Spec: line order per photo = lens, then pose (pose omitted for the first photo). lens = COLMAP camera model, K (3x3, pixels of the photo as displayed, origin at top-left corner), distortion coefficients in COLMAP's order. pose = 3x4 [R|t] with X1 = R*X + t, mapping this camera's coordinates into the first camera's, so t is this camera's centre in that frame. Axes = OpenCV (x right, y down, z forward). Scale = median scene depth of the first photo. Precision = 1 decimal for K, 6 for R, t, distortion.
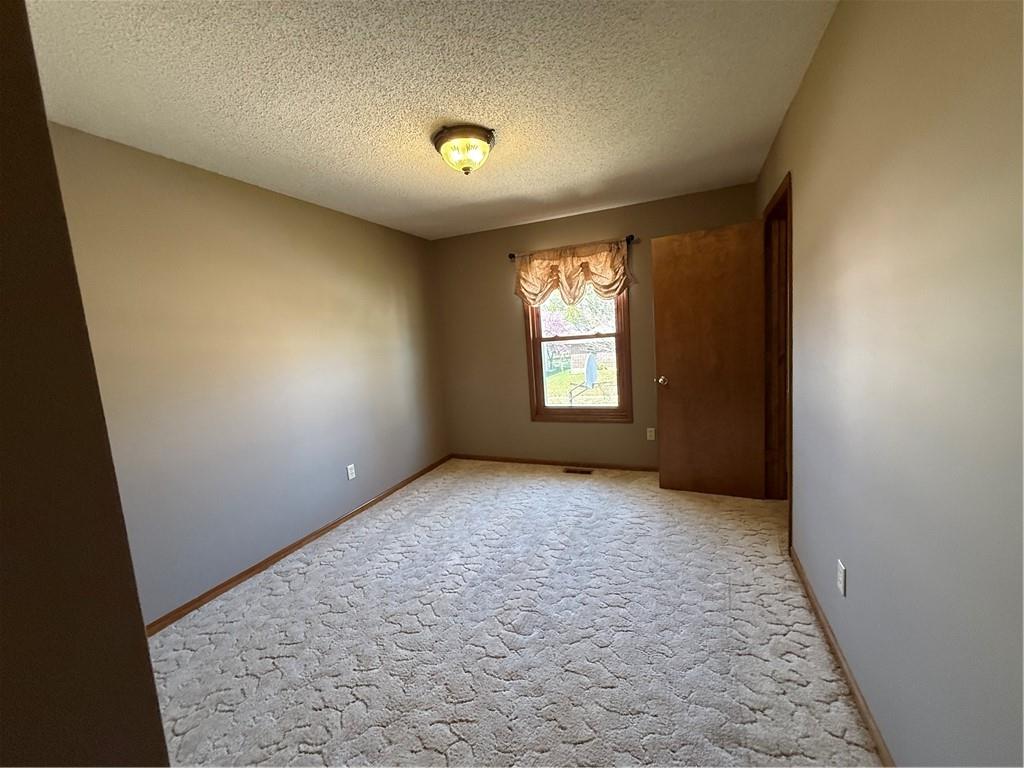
lens RADIAL K [[407.5, 0, 509.5], [0, 407.5, 385.1], [0, 0, 1]] dist [0.001837, -0.000348]
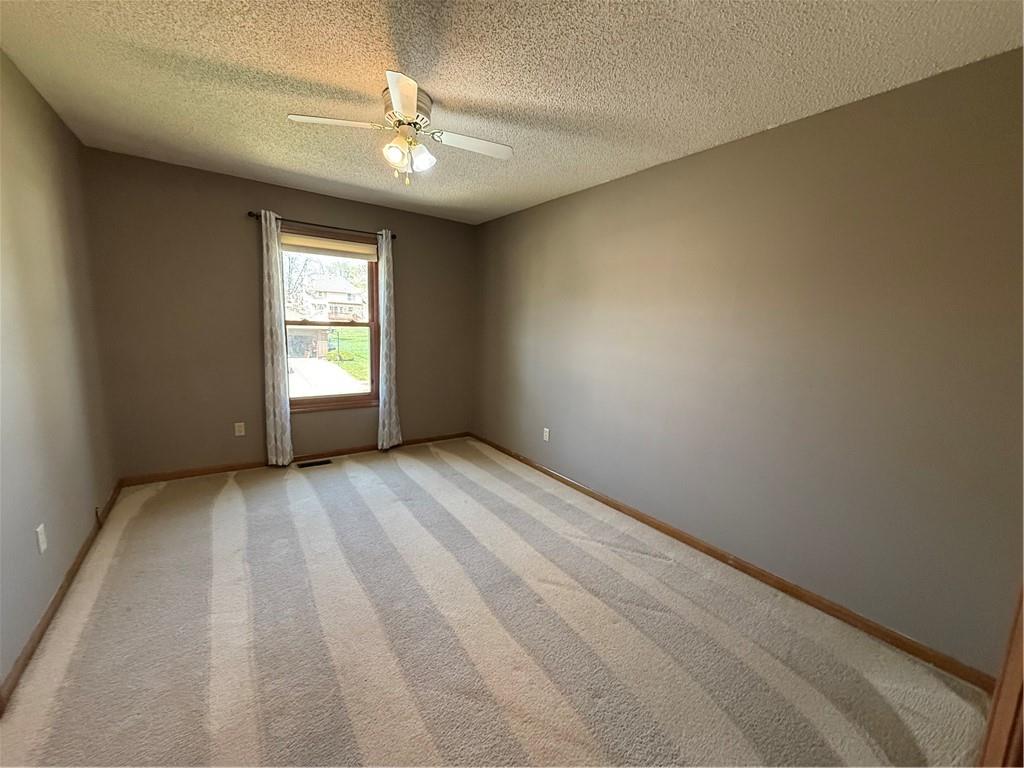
lens RADIAL K [[407.5, 0, 509.5], [0, 407.5, 385.1], [0, 0, 1]] dist [0.001837, -0.000348]
pose [[0.506312, -0.049071, 0.860953, -0.474339], [0.022309, 0.998791, 0.043807, -0.004079], [-0.862061, -0.002973, 0.506795, 0.144844]]
